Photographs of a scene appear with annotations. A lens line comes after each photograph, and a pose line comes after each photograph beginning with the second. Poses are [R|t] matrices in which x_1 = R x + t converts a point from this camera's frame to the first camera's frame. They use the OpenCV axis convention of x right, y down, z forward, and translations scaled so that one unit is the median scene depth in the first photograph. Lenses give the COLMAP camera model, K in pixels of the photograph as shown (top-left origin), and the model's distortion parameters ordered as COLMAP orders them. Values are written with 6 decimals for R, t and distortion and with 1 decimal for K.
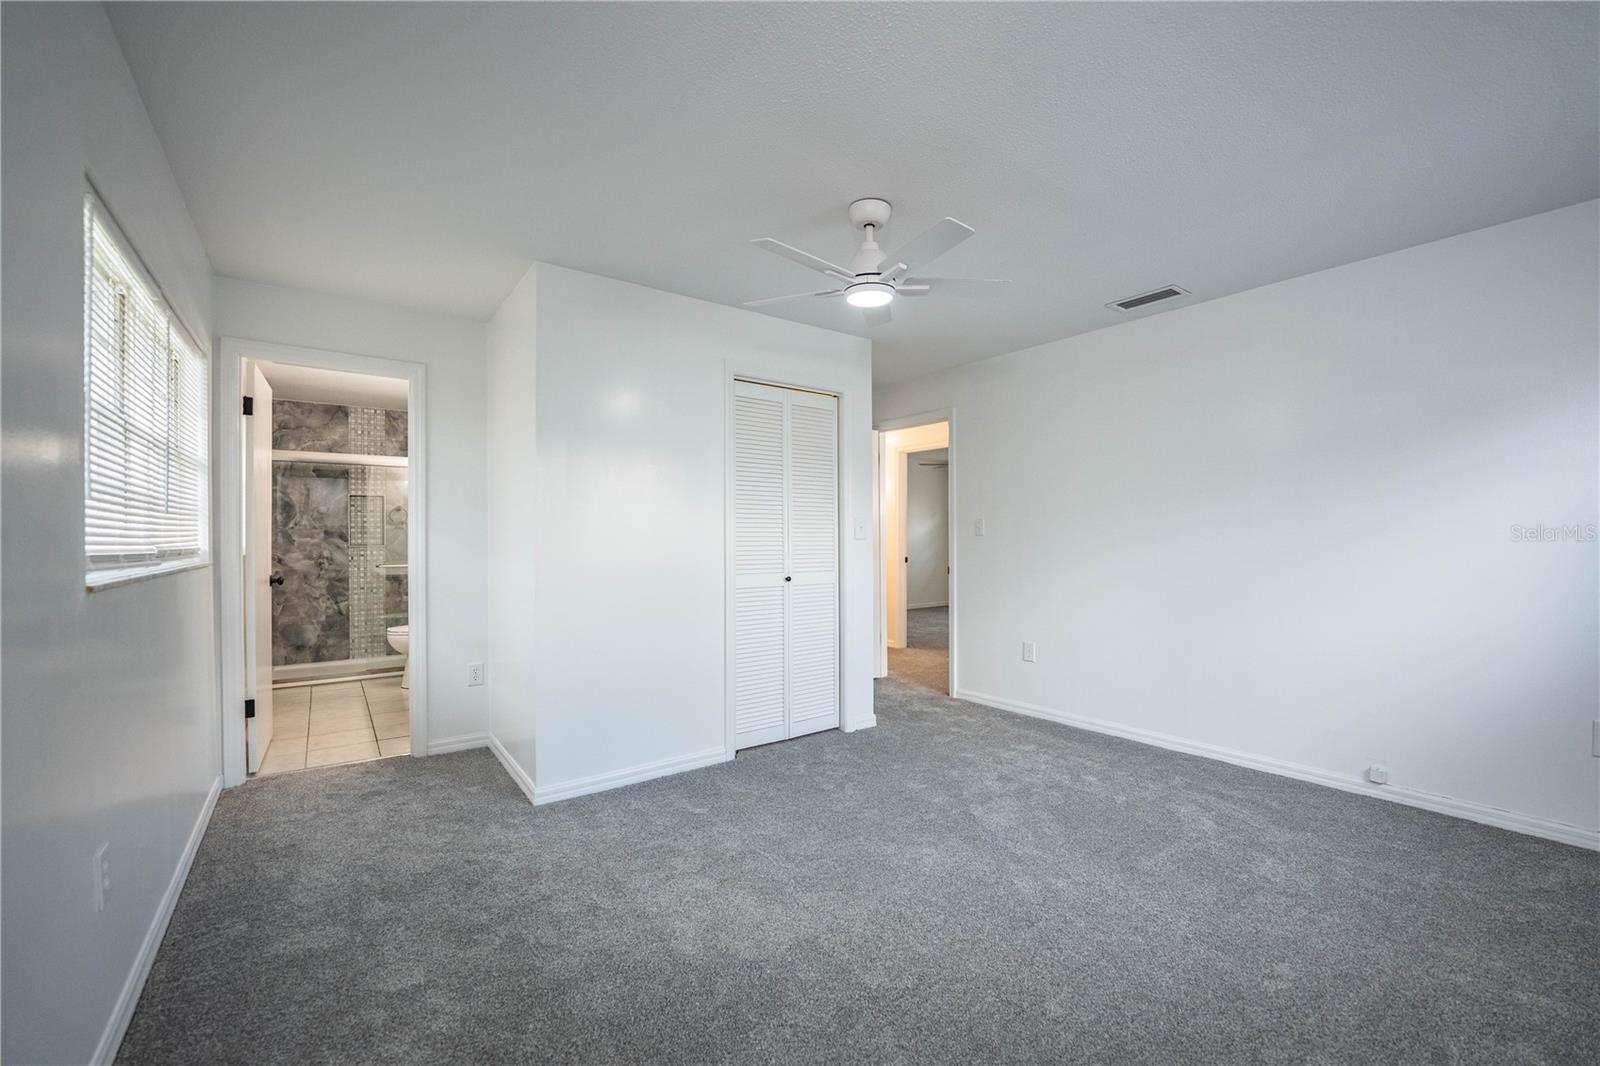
lens RADIAL K [[655.0, 0, 800.0], [0, 655.0, 533.0], [0, 0, 1]] dist [-0.020843, 0.000562]
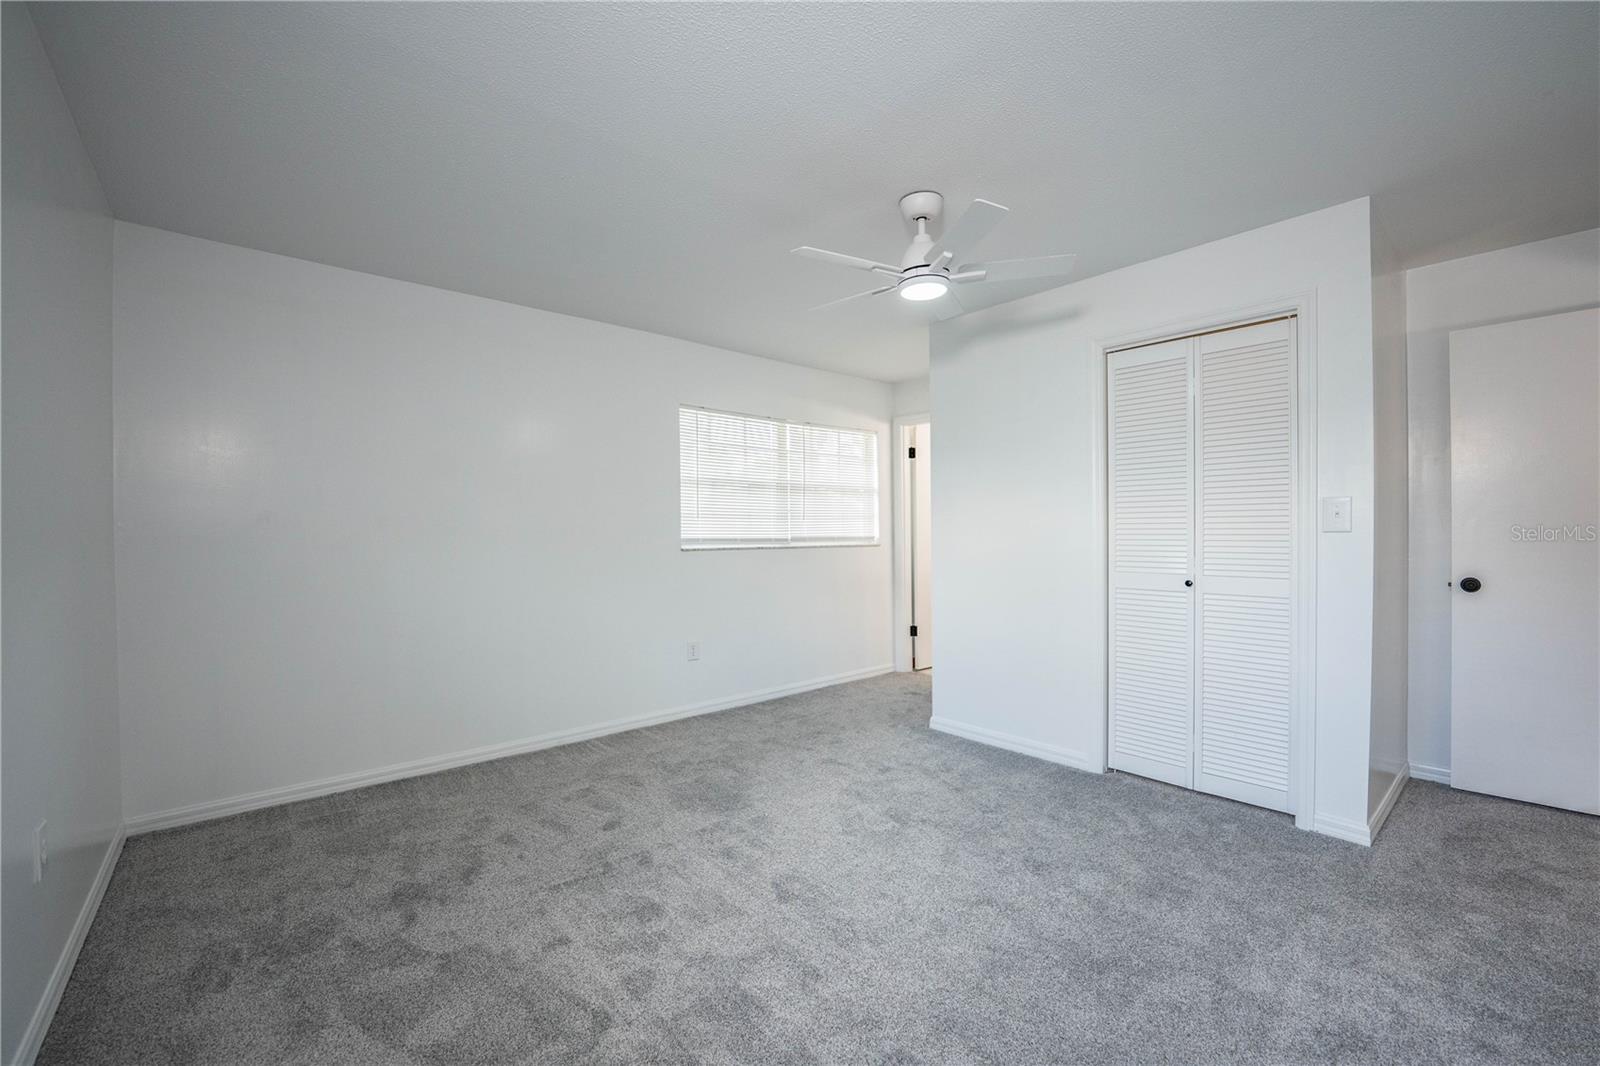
lens RADIAL K [[651.4, 0, 800.6], [0, 651.4, 535.5], [0, 0, 1]] dist [-0.029886, 0.003818]
pose [[0.074412, 0.007687, -0.997198, 0.963494], [0.012475, 0.999885, 0.008639, 0.001208], [0.997150, -0.013082, 0.074308, 0.661133]]
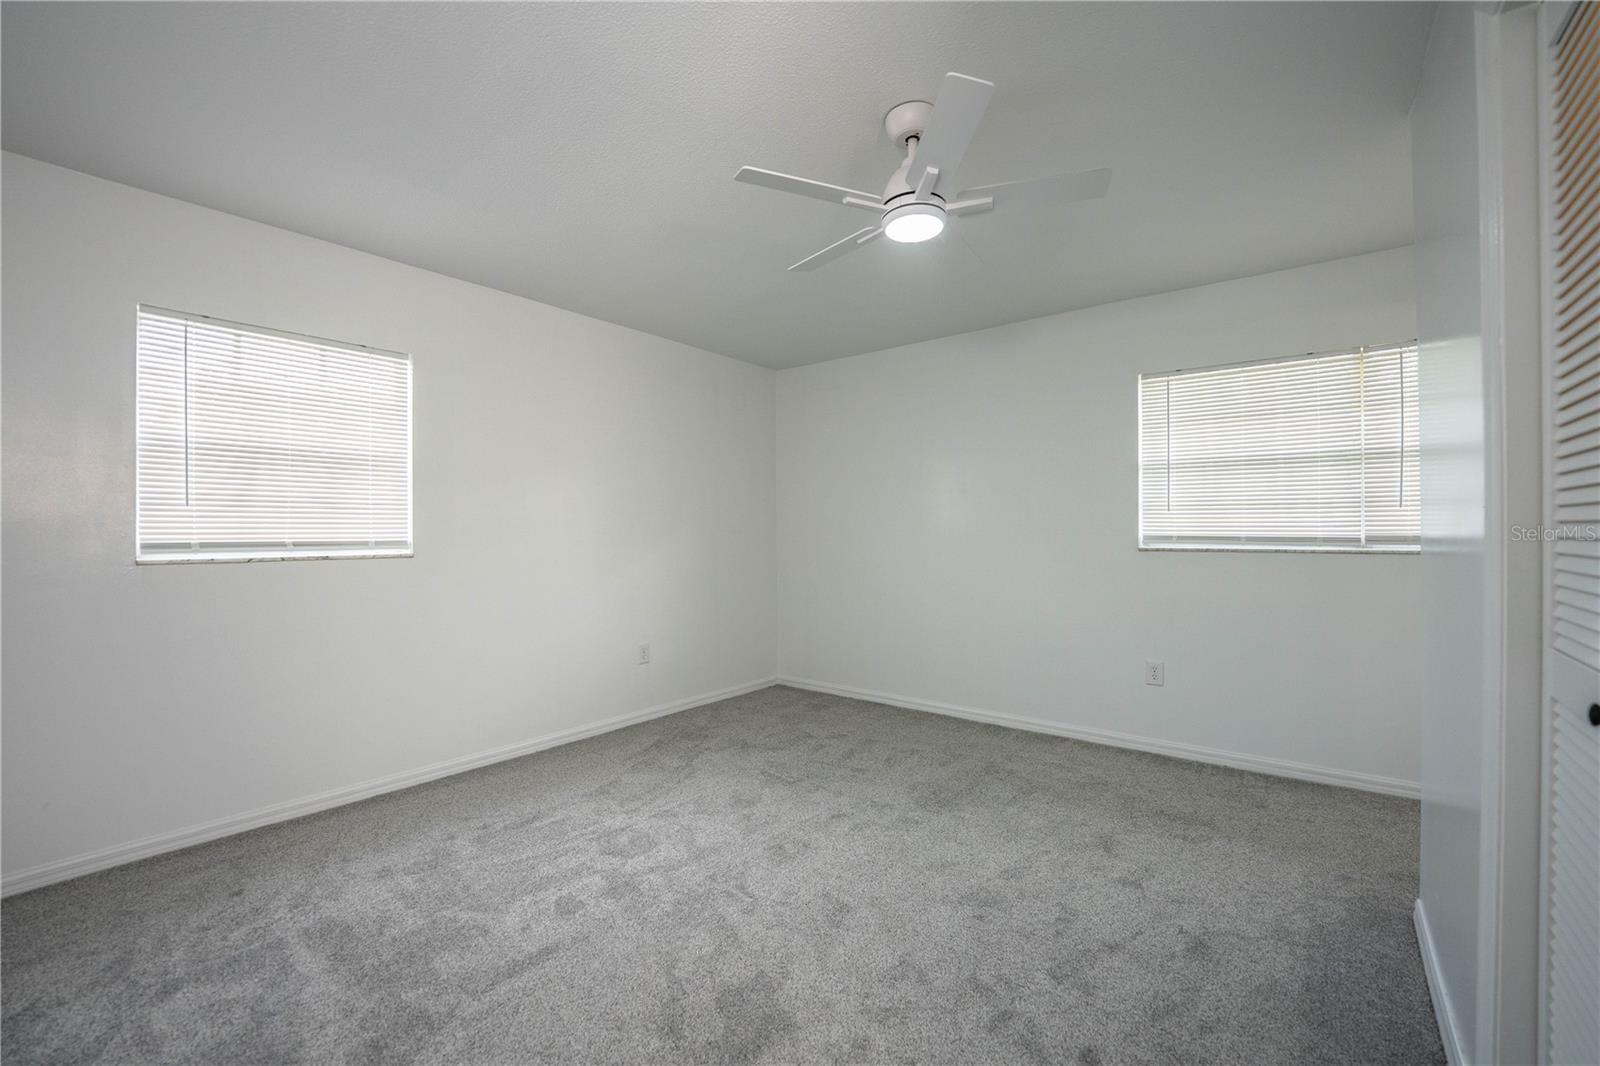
lens RADIAL K [[651.4, 0, 800.6], [0, 651.4, 535.5], [0, 0, 1]] dist [-0.029886, 0.003818]
pose [[-0.968471, 0.013691, -0.248750, 0.393248], [0.013503, 0.999906, 0.002461, 0.004983], [0.248761, -0.000976, -0.968565, 1.542890]]
